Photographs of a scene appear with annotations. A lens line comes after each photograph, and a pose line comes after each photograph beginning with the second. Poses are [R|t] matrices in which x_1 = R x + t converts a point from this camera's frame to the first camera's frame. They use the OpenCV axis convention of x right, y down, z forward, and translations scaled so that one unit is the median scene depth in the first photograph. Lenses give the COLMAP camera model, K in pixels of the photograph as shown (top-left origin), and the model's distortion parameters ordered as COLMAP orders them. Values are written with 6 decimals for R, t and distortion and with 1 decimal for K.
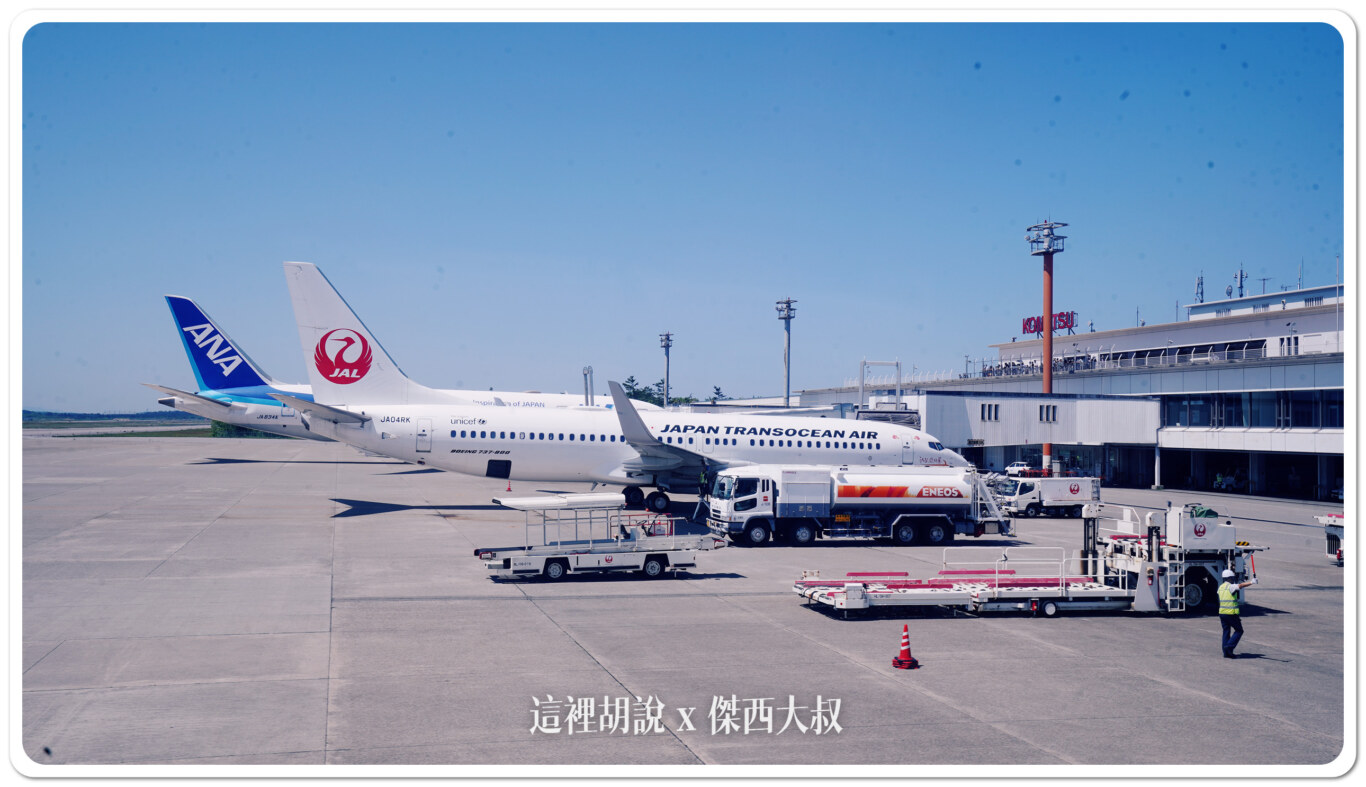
lens RADIAL K [[1259.6, 0, 656.7], [0, 1259.6, 378.2], [0, 0, 1]] dist [0.052627, 0.000000]
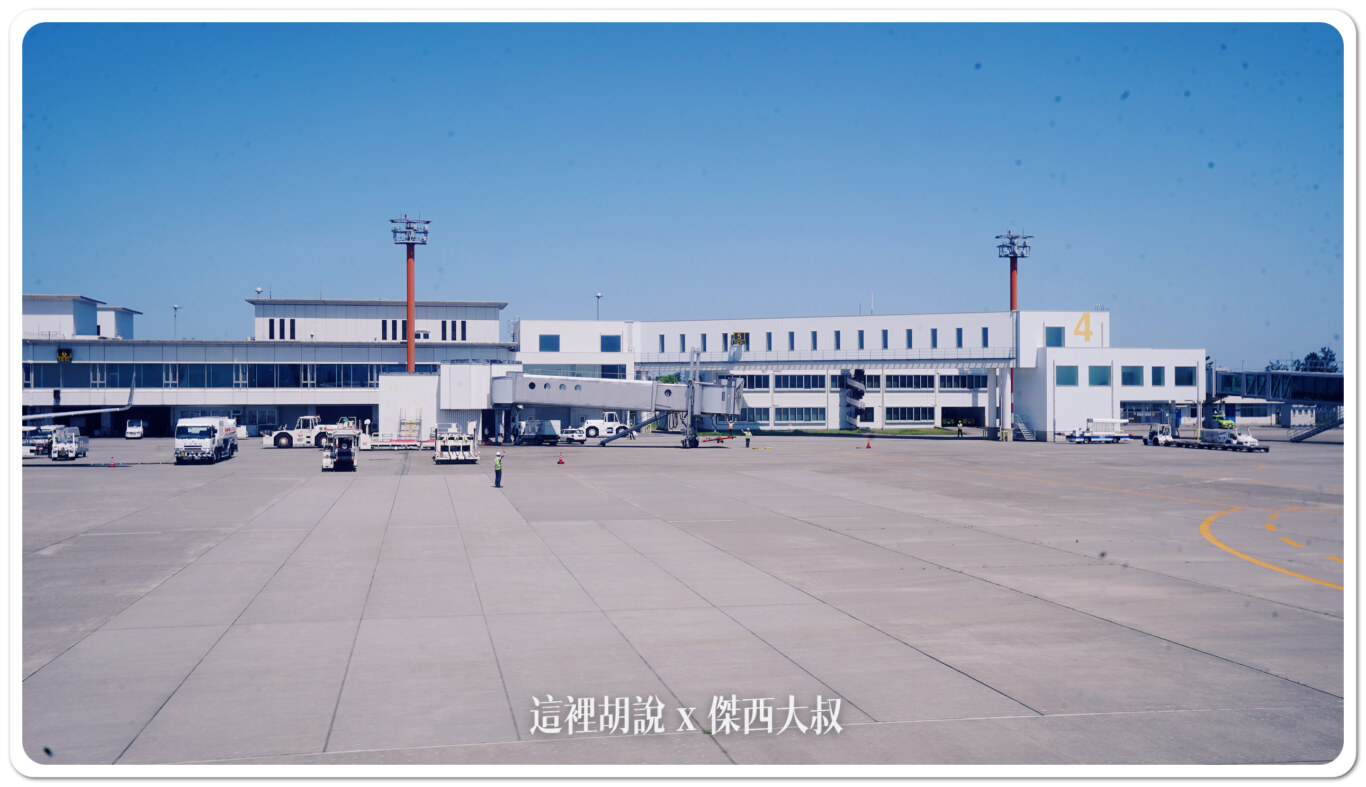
lens RADIAL K [[1259.6, 0, 680.3], [0, 1259.6, 389.2], [0, 0, 1]] dist [0.052627, 0.000000]
pose [[0.036714, -0.013234, 0.999238, -1.150251], [-0.034559, 0.999297, 0.014505, -0.011455], [-0.998728, -0.035065, 0.036231, 0.220388]]
